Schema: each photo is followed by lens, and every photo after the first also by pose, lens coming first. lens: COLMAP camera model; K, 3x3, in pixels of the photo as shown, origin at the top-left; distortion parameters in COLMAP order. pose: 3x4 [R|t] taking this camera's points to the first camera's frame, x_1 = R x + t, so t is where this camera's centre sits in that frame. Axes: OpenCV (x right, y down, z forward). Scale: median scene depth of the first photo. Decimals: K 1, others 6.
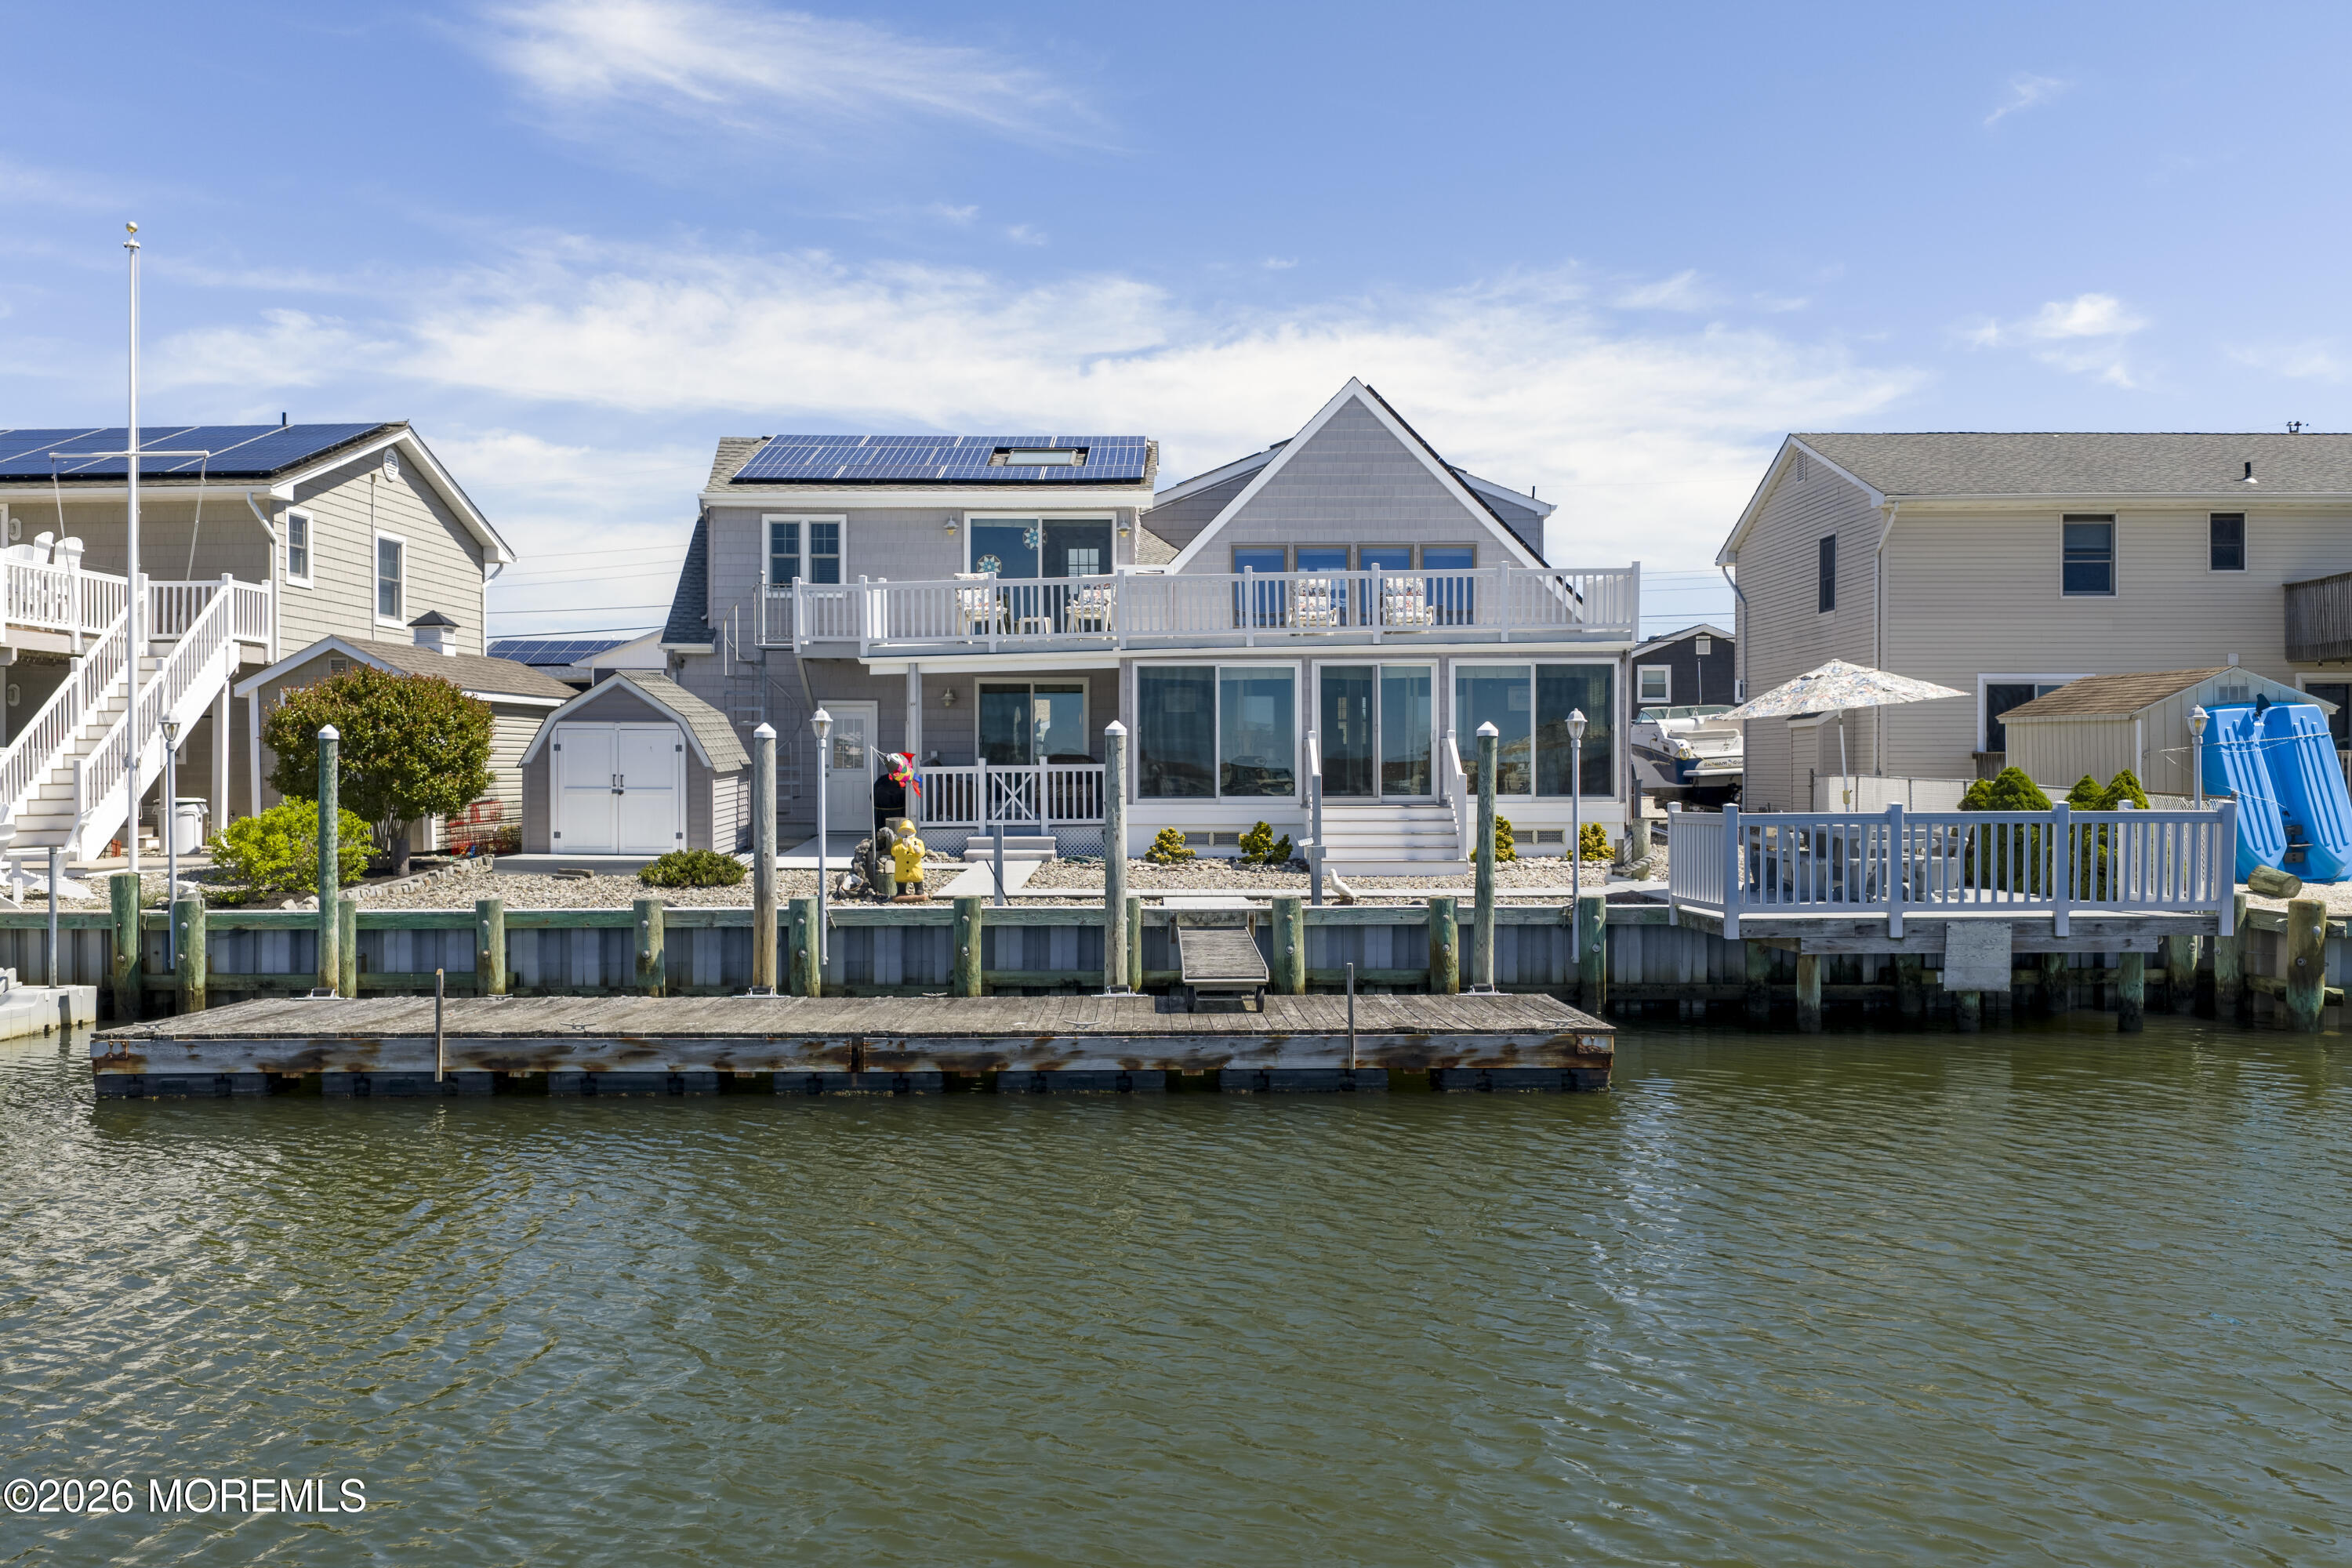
lens RADIAL K [[1954.3, 0, 1176.0], [0, 1954.3, 784.0], [0, 0, 1]] dist [0.016460, -0.027410]
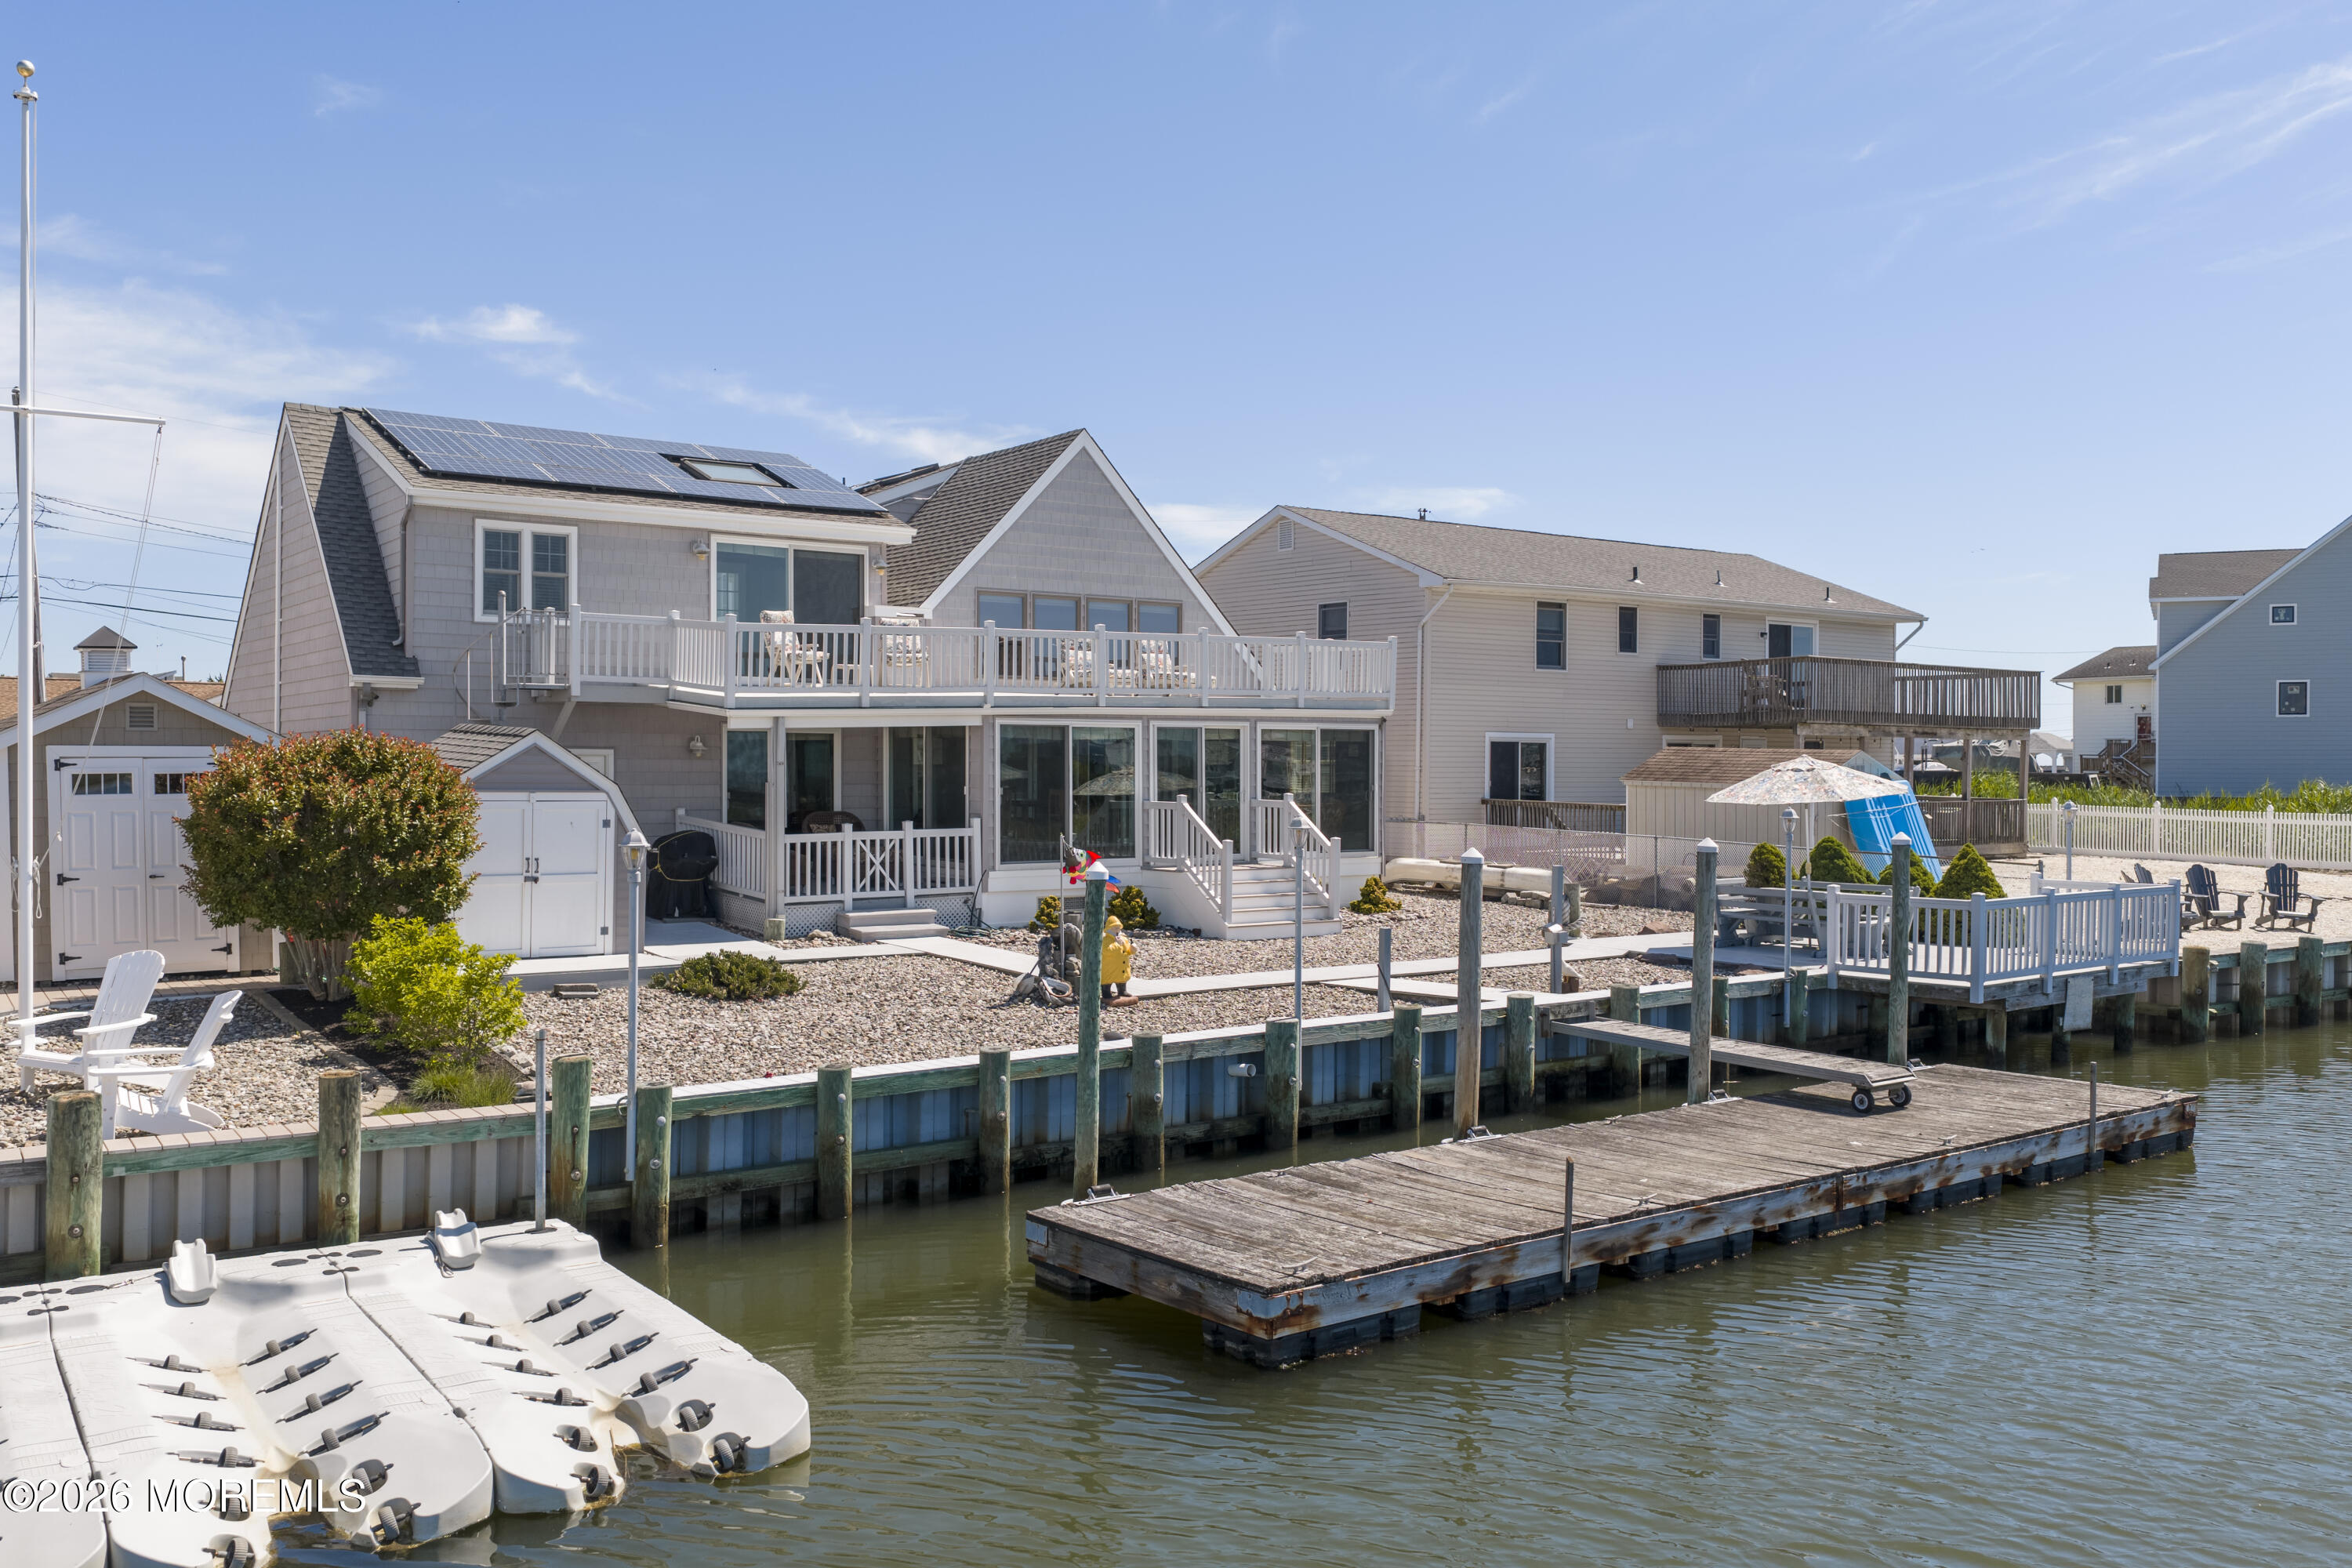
lens RADIAL K [[1951.1, 0, 1176.0], [0, 1951.1, 784.0], [0, 0, 1]] dist [0.036189, -0.080387]
pose [[0.804957, -0.001665, 0.593331, -0.510379], [-0.004138, 0.999956, 0.008419, -0.039719], [-0.593319, -0.009232, 0.804914, 0.190282]]
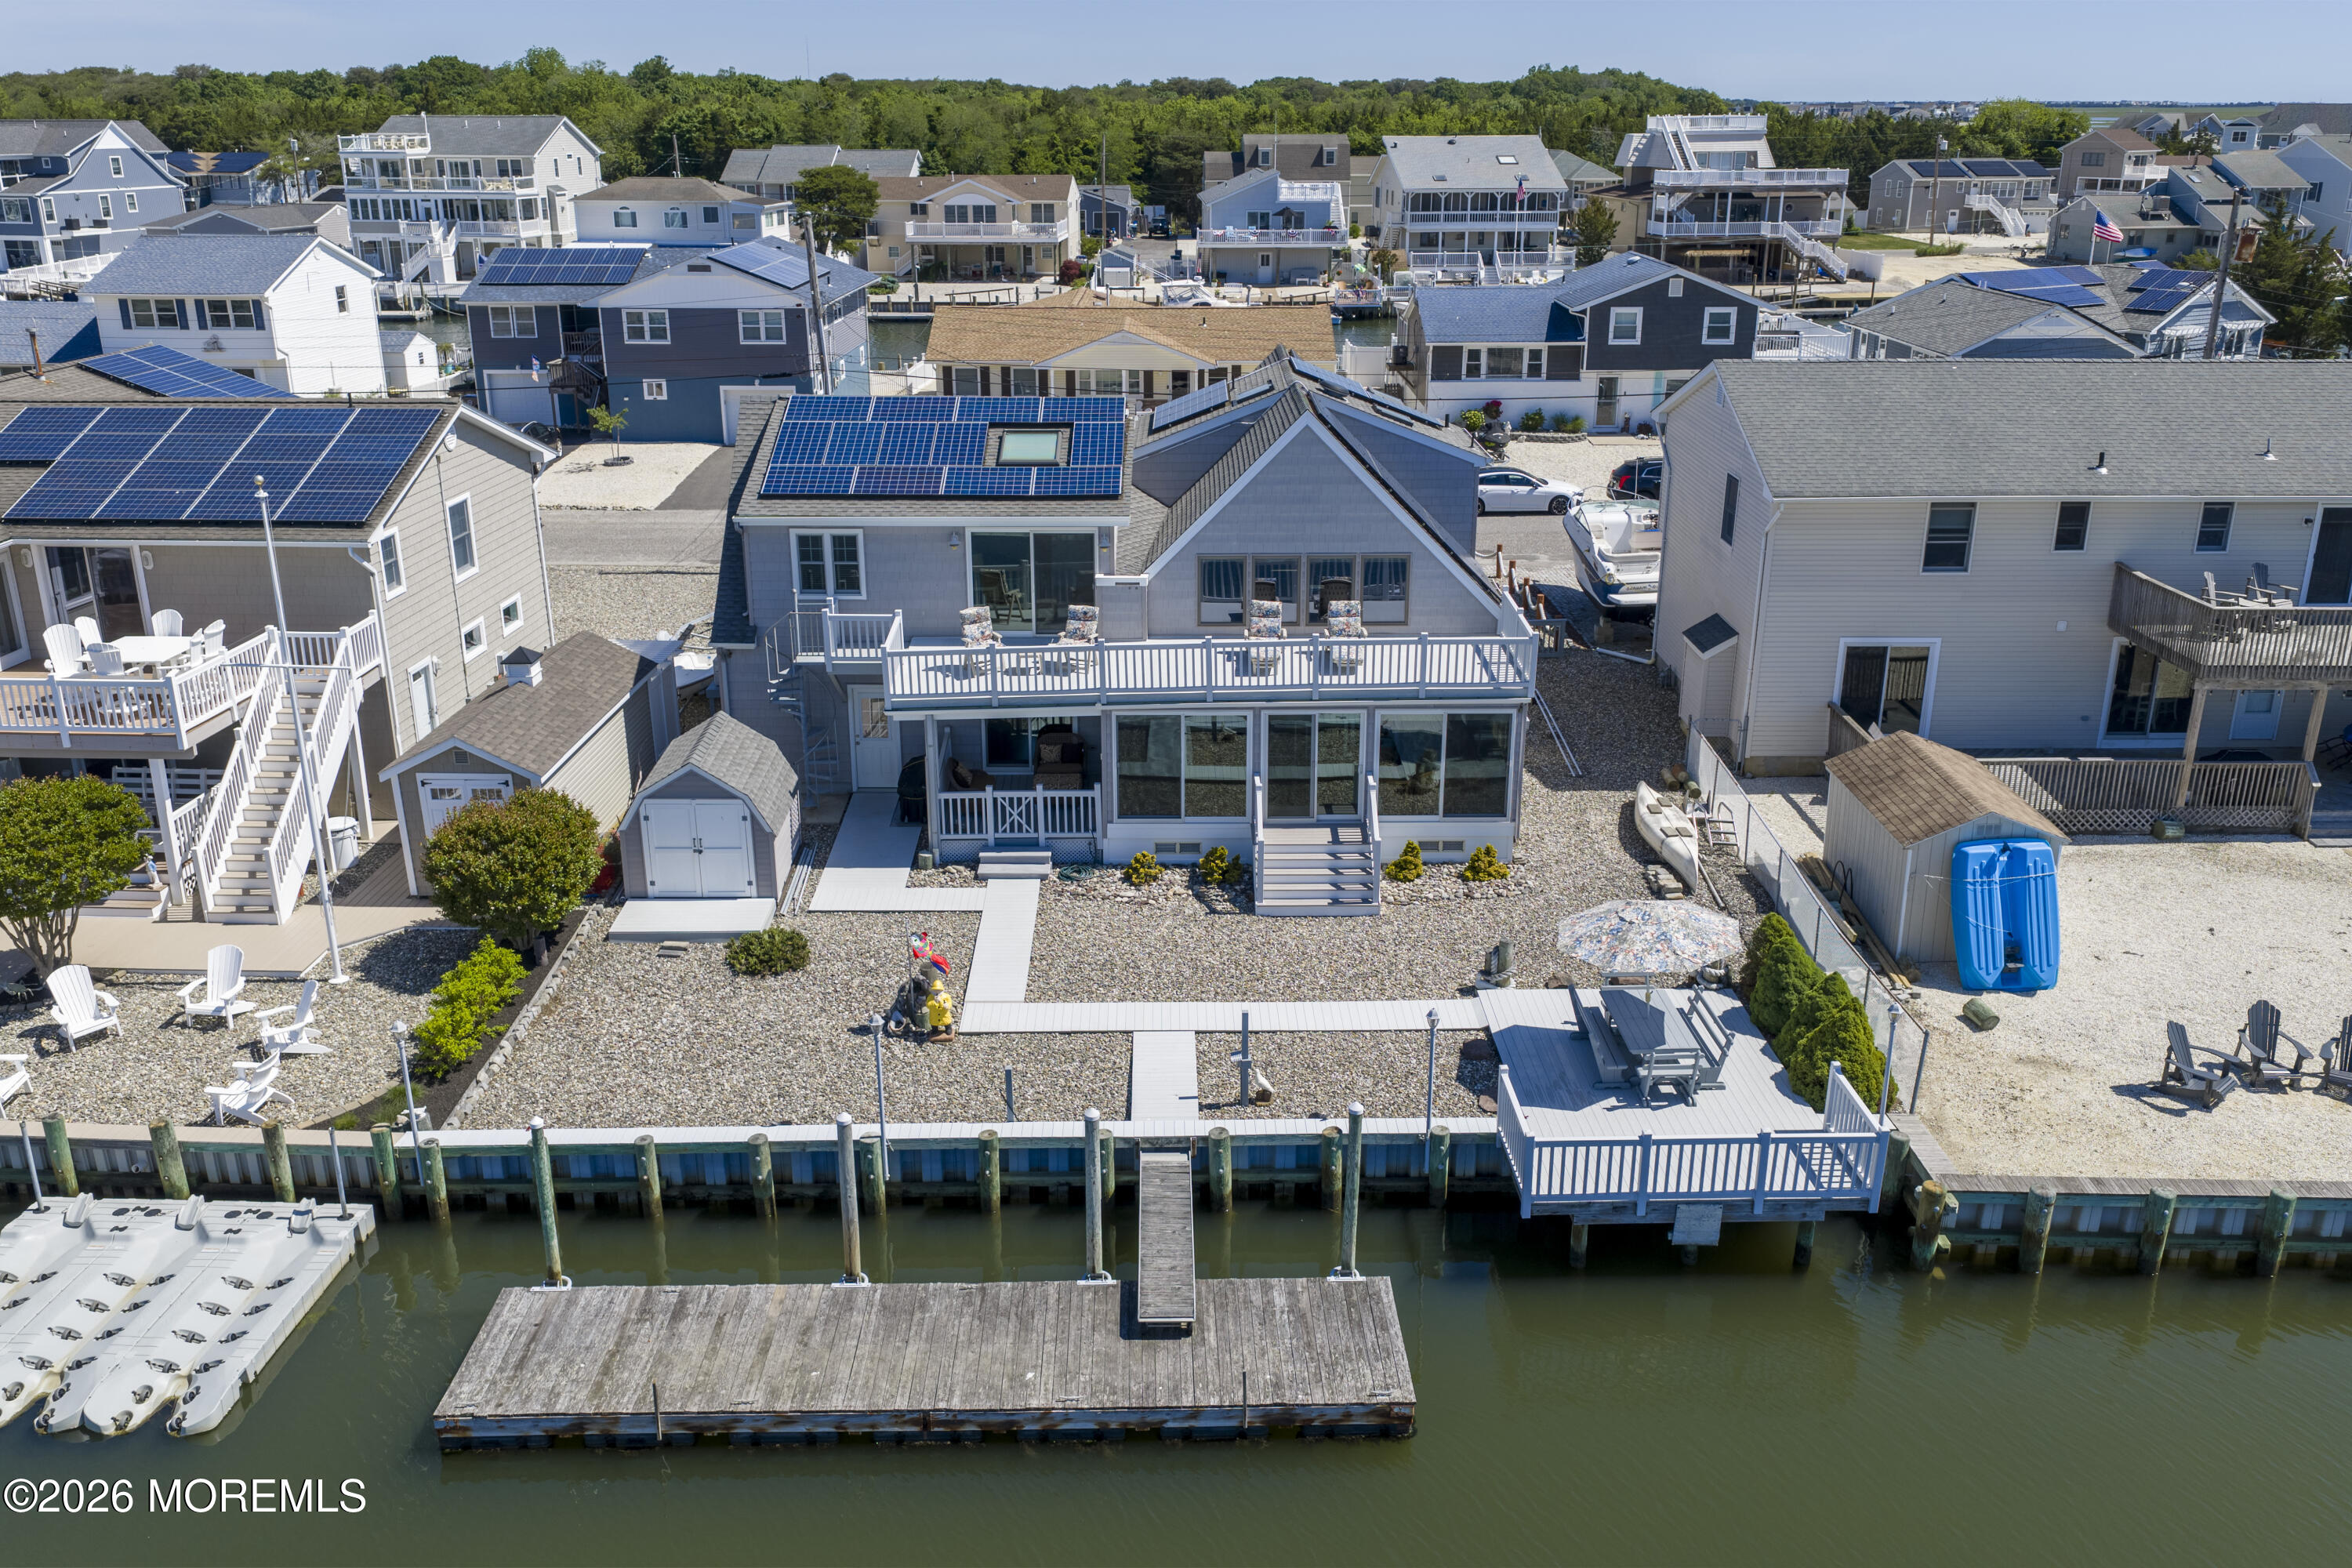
lens RADIAL K [[1951.1, 0, 1176.0], [0, 1951.1, 784.0], [0, 0, 1]] dist [0.036189, -0.080387]
pose [[1.000000, 0.000551, -0.000103, 0.017291], [-0.000485, 0.943012, 0.332758, -0.420080], [0.000281, -0.332758, 0.943012, -0.146560]]
